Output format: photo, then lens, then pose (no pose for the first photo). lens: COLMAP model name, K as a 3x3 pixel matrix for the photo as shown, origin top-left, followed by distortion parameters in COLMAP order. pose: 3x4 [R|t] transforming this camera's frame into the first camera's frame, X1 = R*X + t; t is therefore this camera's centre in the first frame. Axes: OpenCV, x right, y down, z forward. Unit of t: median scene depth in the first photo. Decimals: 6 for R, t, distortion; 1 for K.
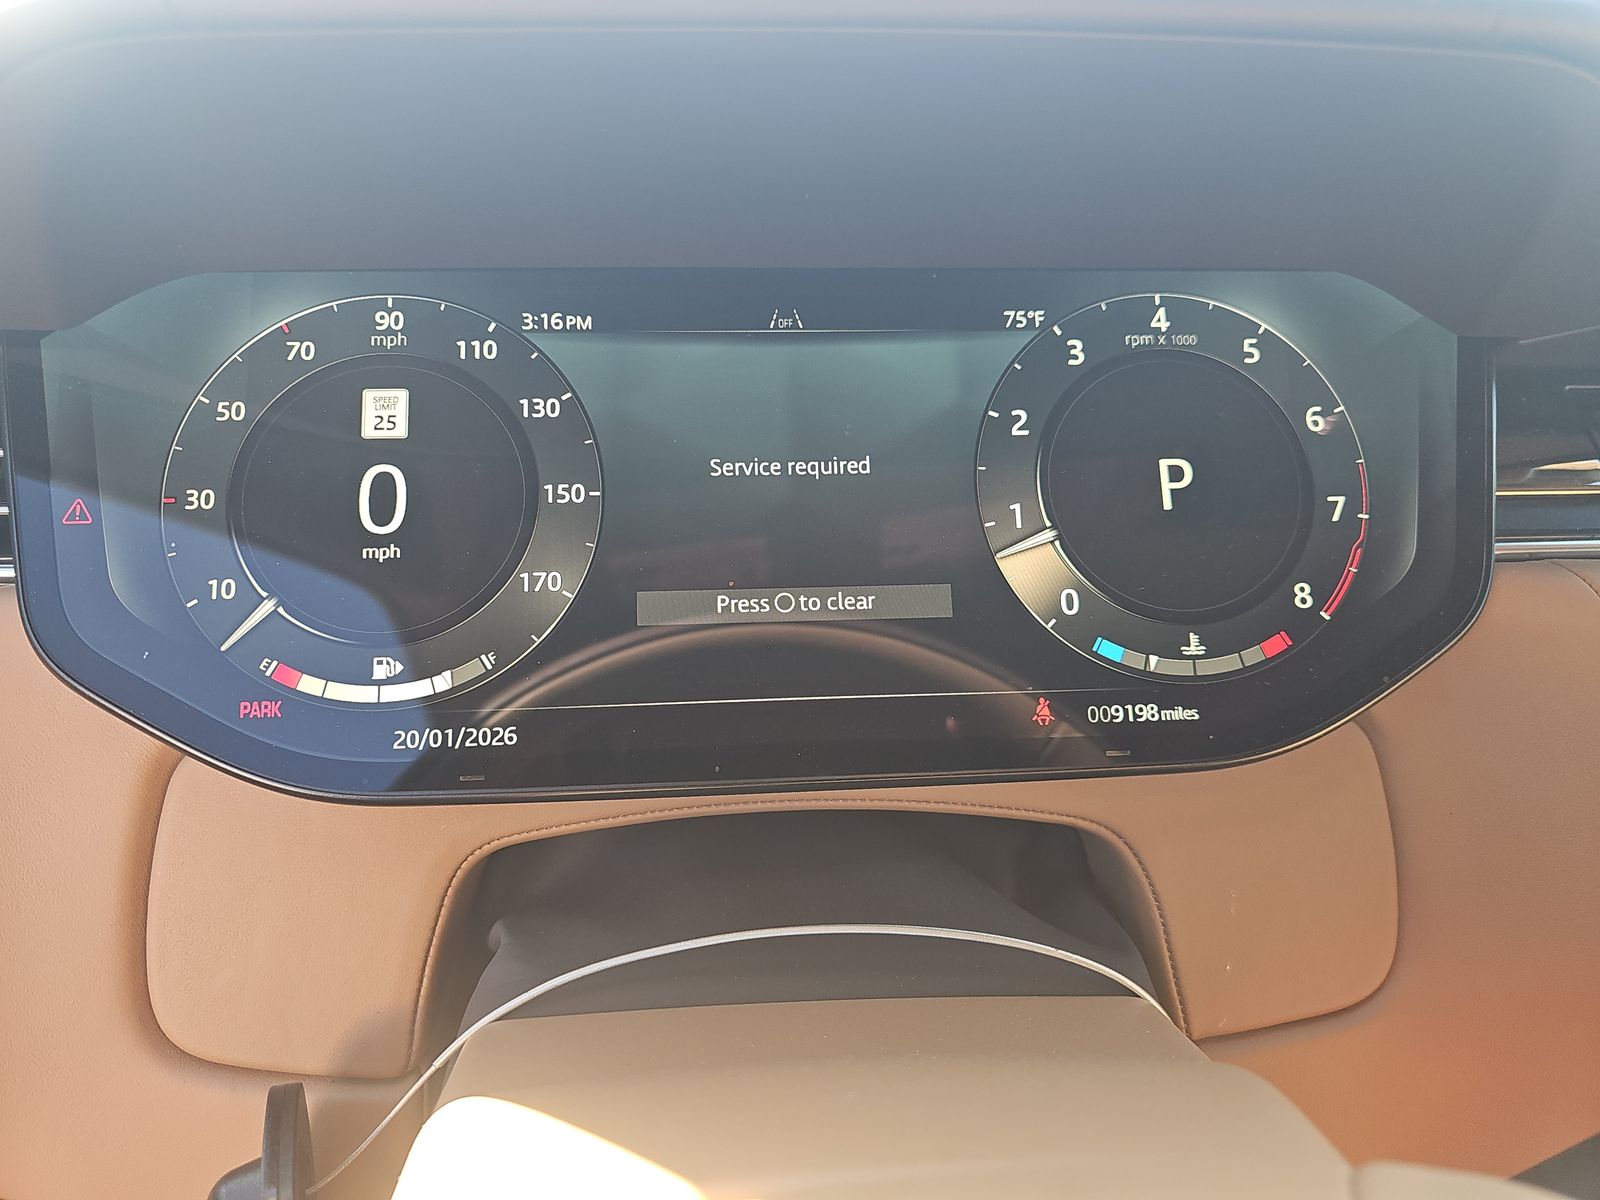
lens RADIAL K [[1047.5, 0, 803.7], [0, 1047.5, 602.3], [0, 0, 1]] dist [0.039438, -0.026647]
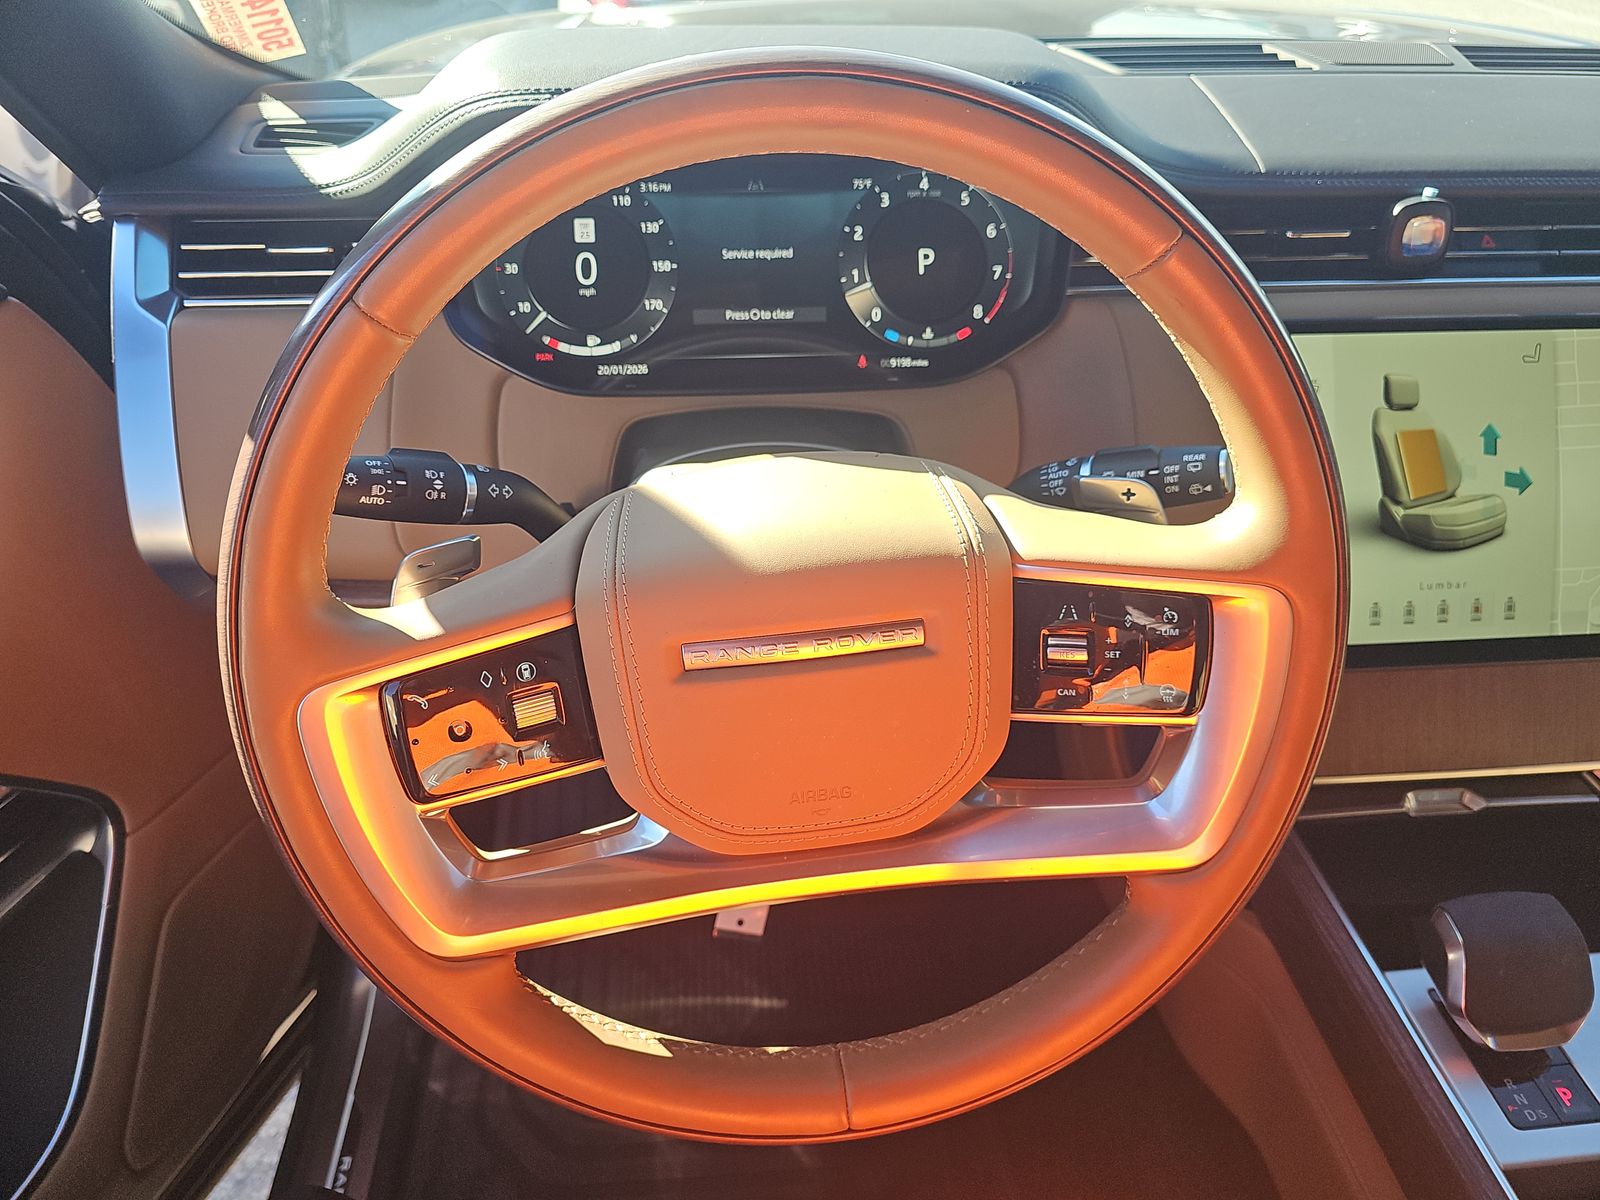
lens RADIAL K [[1047.5, 0, 796.1], [0, 1047.5, 598.1], [0, 0, 1]] dist [0.039438, -0.026647]
pose [[0.999773, 0.006340, -0.020358, 0.124658], [-0.001864, 0.977102, 0.212764, 0.119199], [0.021240, -0.212677, 0.976892, -1.431365]]
